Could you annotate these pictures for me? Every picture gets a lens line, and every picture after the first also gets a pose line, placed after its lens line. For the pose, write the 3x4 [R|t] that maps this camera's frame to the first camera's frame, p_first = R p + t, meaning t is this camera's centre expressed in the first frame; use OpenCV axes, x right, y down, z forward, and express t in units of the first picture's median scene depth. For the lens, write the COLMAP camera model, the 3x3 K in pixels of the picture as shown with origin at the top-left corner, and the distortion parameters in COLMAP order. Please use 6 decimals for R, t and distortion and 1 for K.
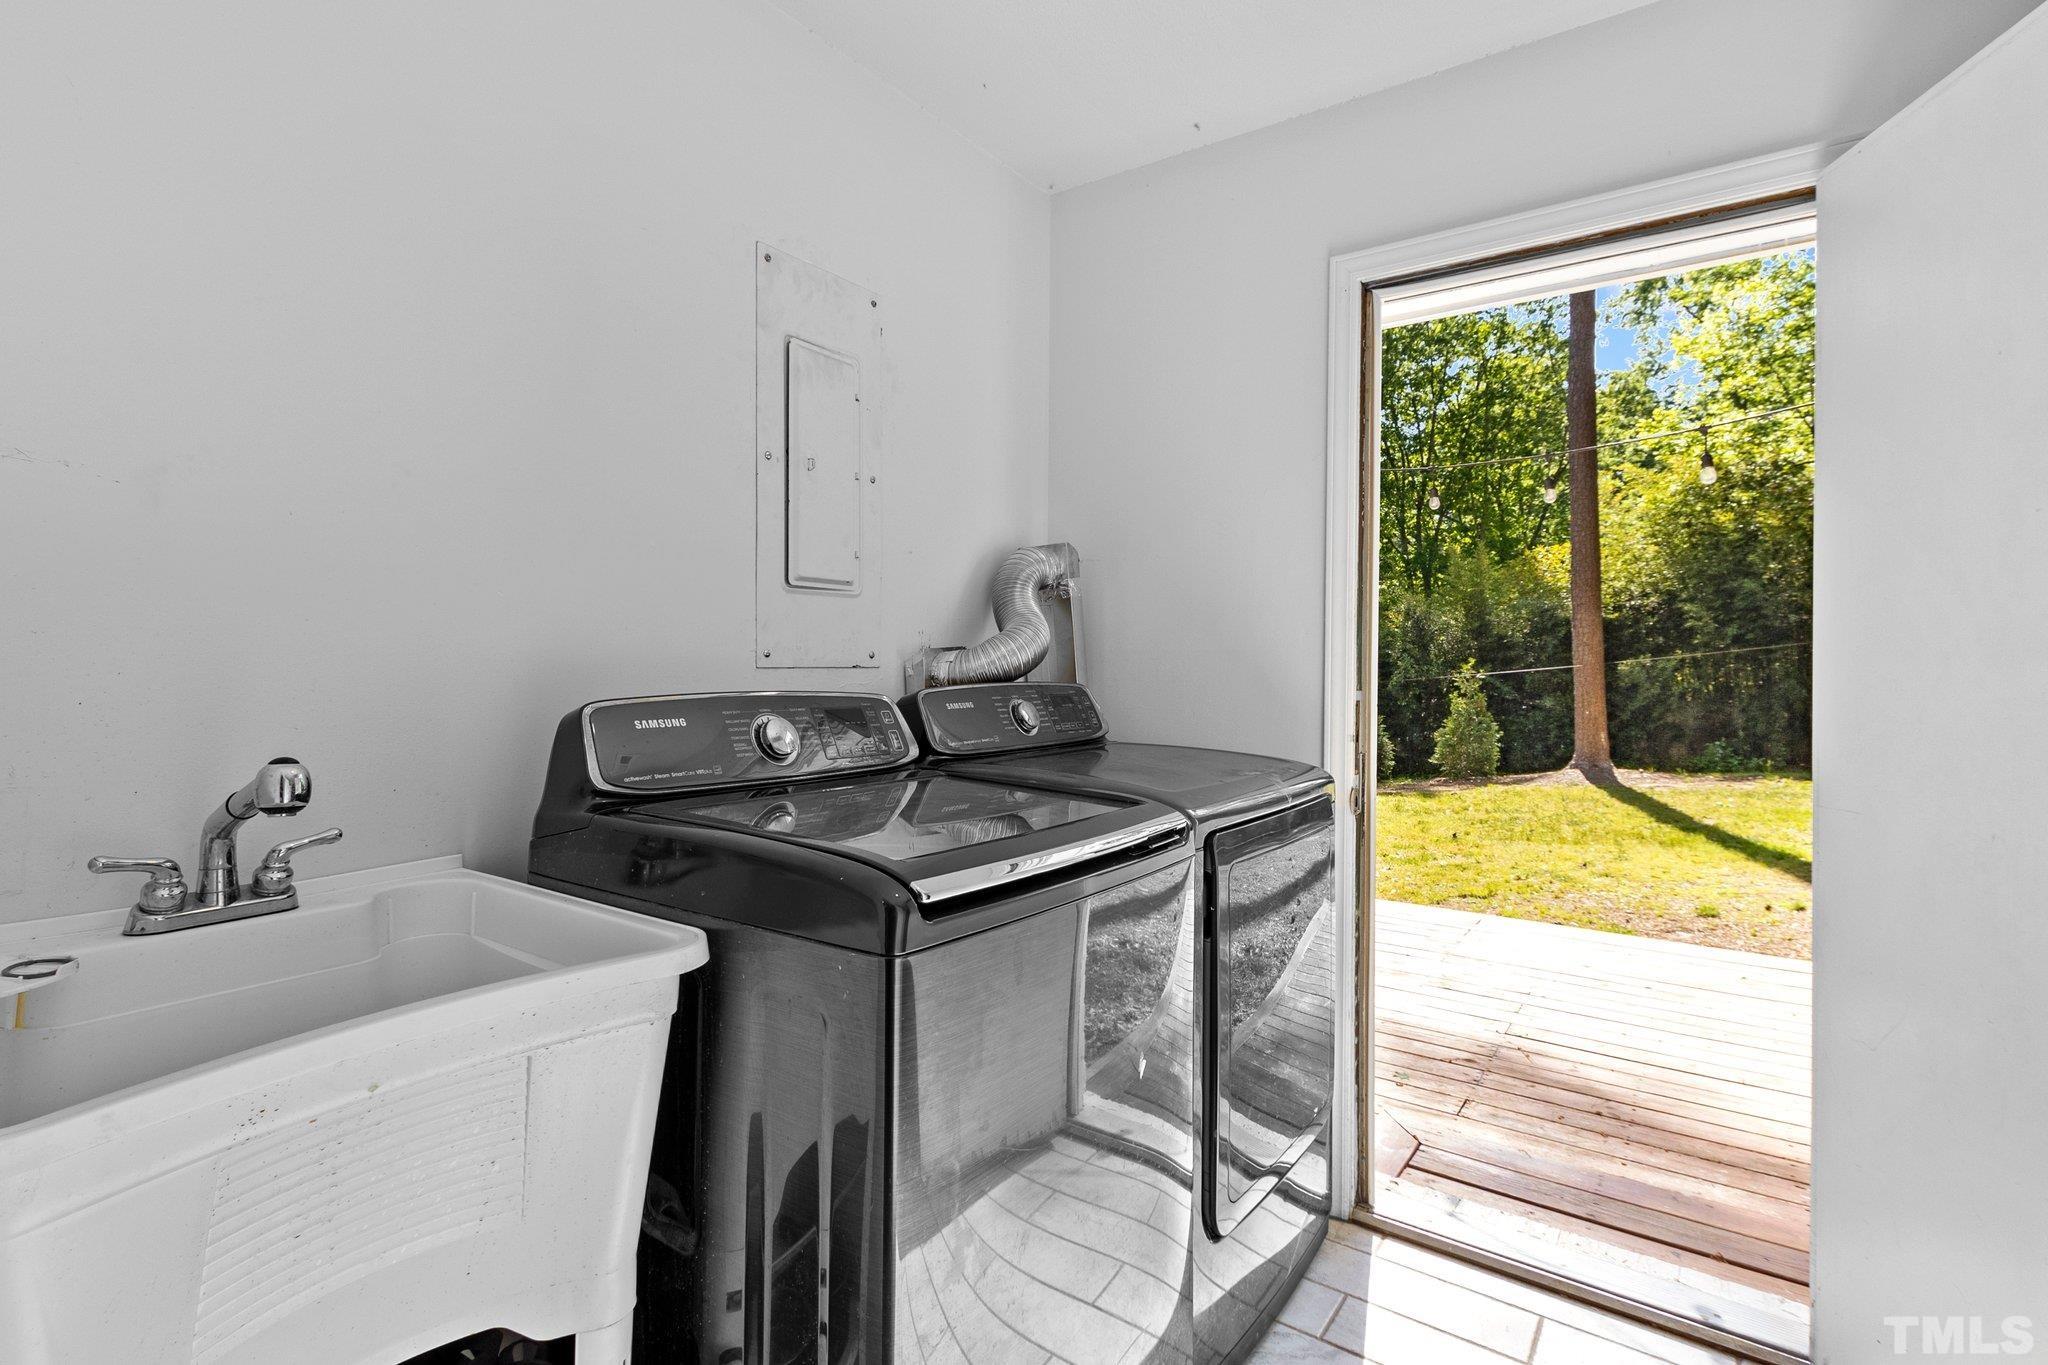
lens RADIAL K [[966.4, 0, 1026.7], [0, 966.4, 653.0], [0, 0, 1]] dist [0.010526, -0.005440]
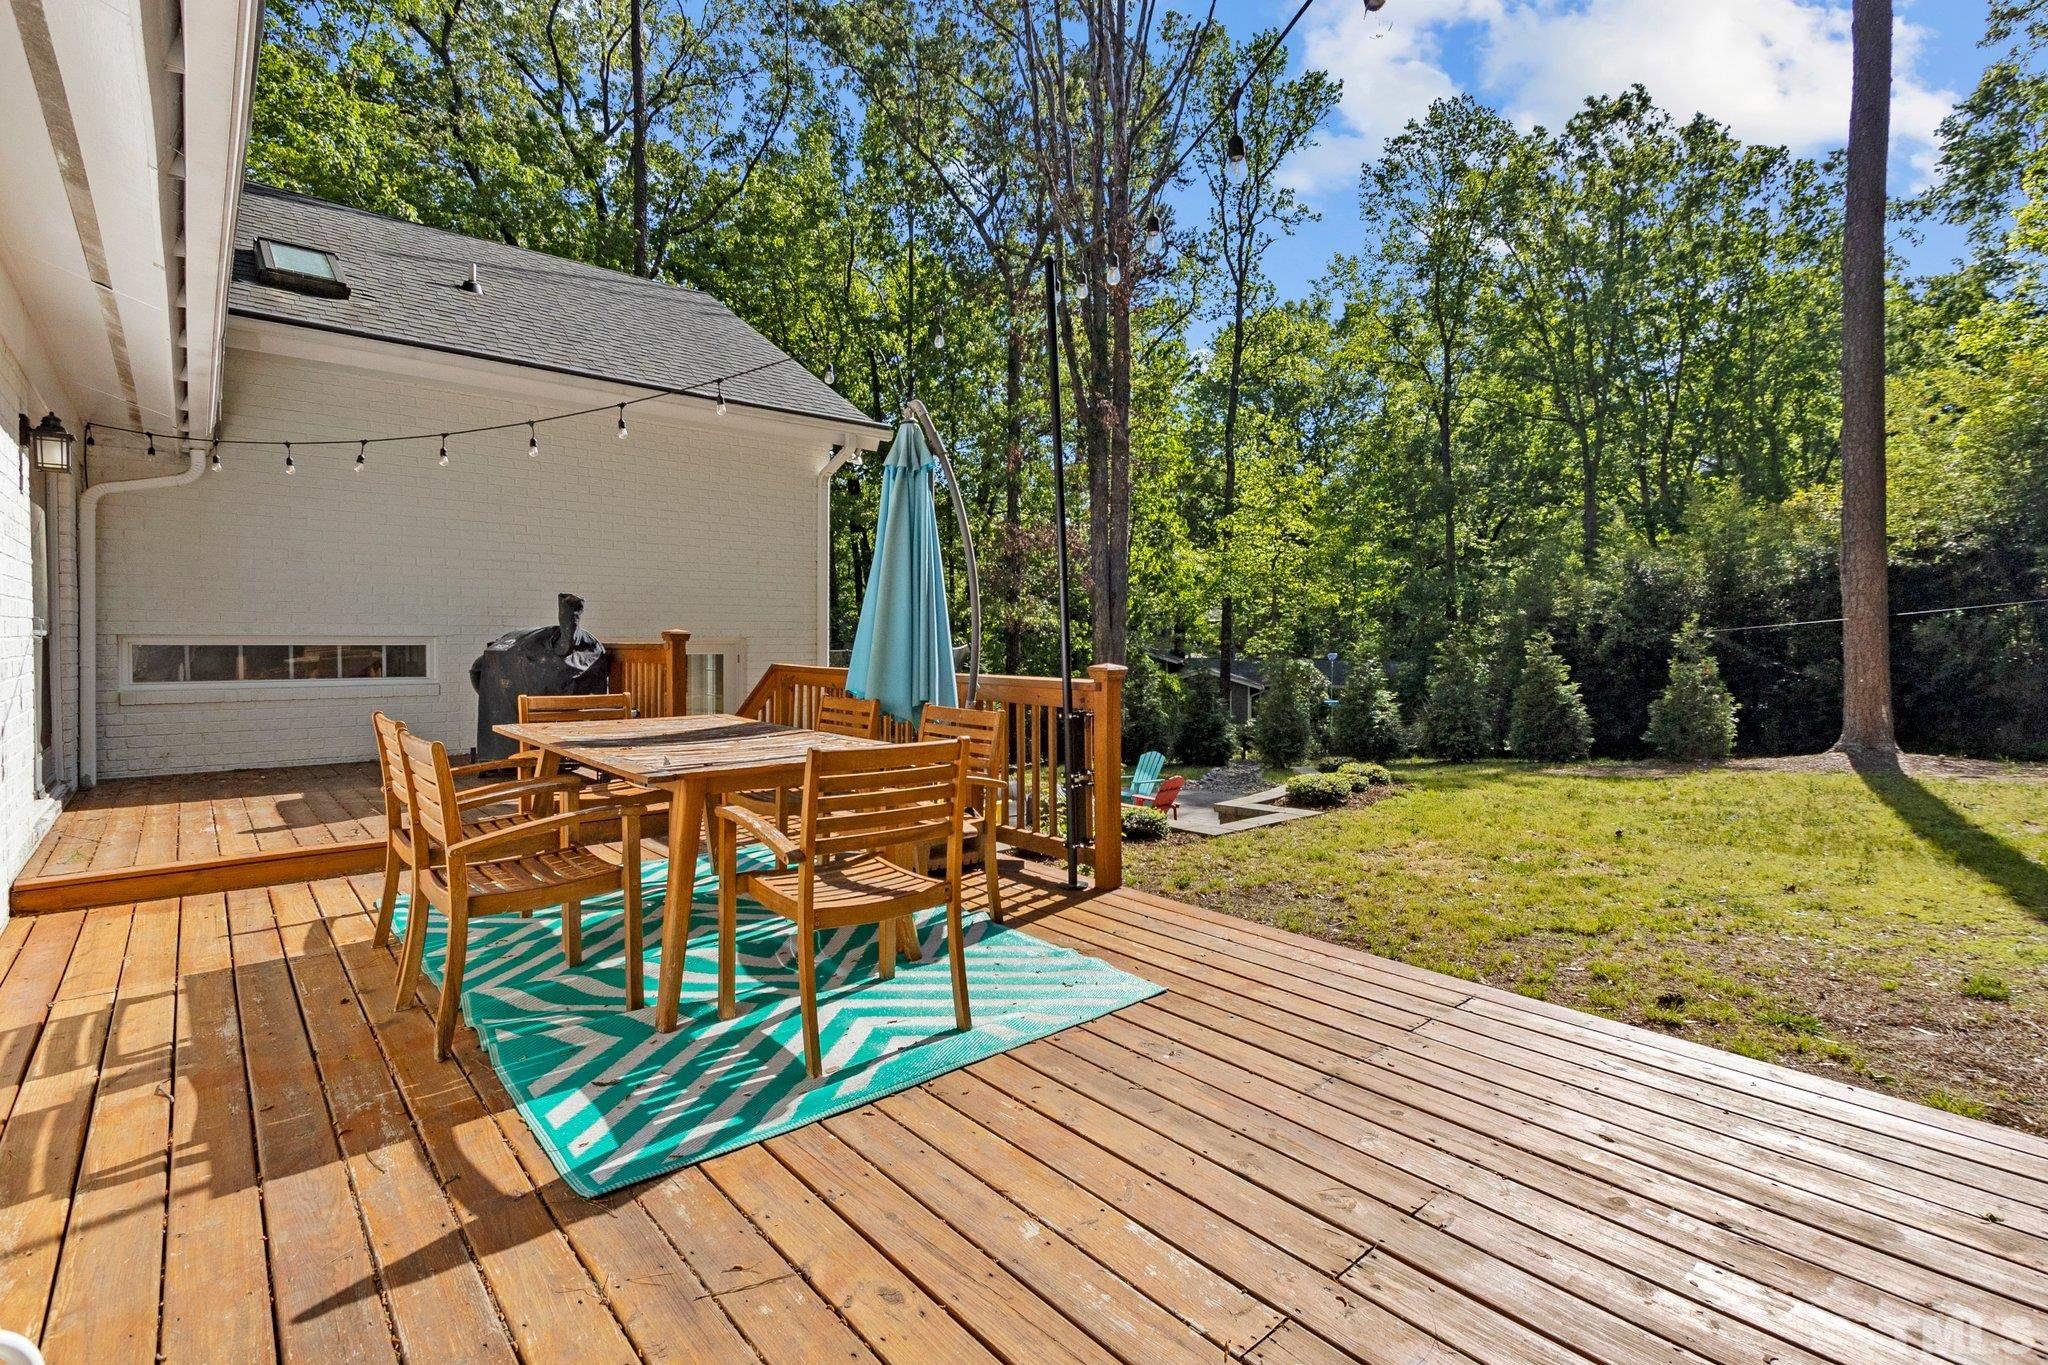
lens RADIAL K [[937.1, 0, 1021.5], [0, 937.1, 661.6], [0, 0, 1]] dist [-0.000010, -0.001095]
pose [[0.973406, -0.001961, -0.229076, 0.092379], [0.009365, 0.999468, 0.031240, 0.016283], [0.228893, -0.032554, 0.972907, 0.113000]]
